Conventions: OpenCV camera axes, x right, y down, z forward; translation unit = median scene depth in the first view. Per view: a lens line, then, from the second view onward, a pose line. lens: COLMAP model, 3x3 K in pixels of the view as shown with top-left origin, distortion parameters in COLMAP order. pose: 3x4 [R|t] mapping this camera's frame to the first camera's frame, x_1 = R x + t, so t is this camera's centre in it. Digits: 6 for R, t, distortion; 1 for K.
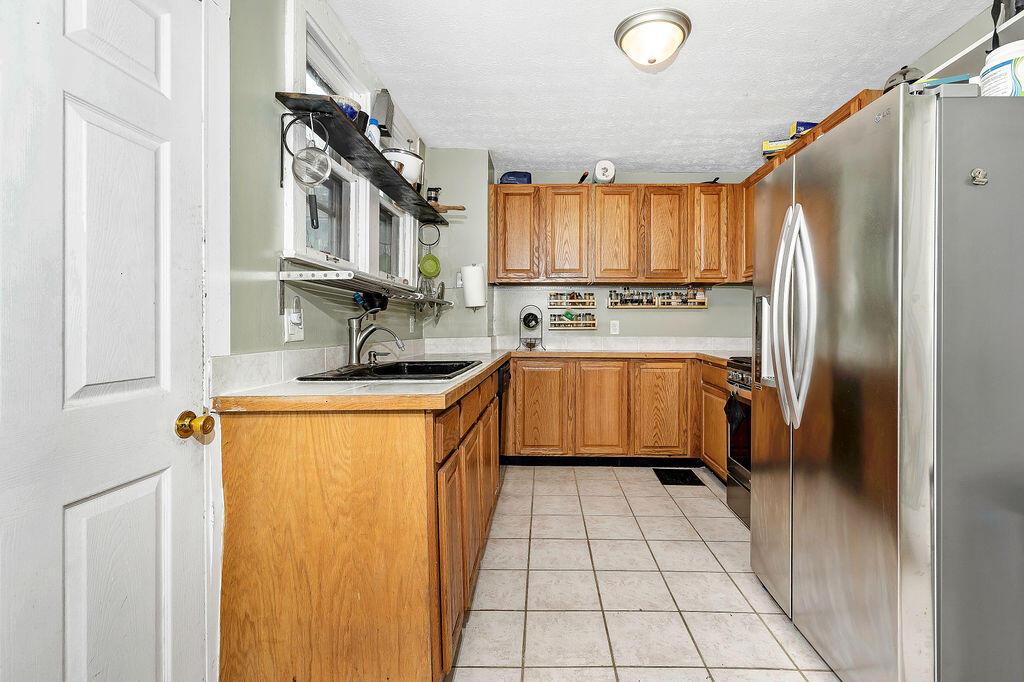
lens RADIAL K [[488.5, 0, 514.9], [0, 488.5, 327.0], [0, 0, 1]] dist [0.000697, -0.000365]
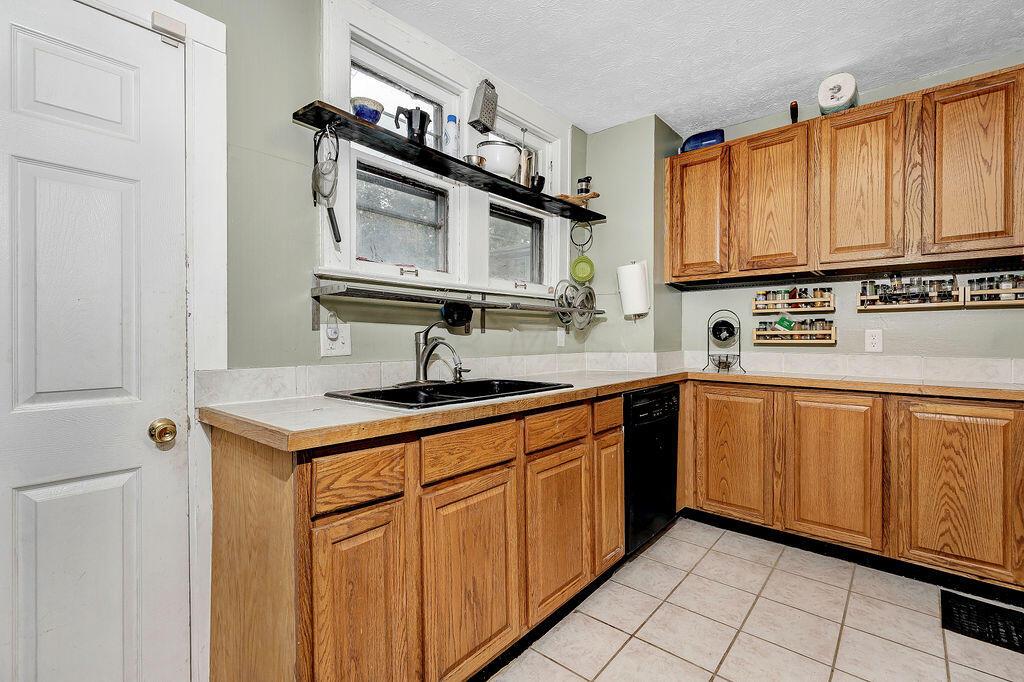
lens RADIAL K [[465.3, 0, 514.5], [0, 465.3, 340.5], [0, 0, 1]] dist [0.000062, -0.000346]
pose [[0.768118, 0.003671, -0.640298, 0.246146], [0.002725, 0.999956, 0.009002, -0.006116], [0.640303, -0.008660, 0.768074, 0.269982]]
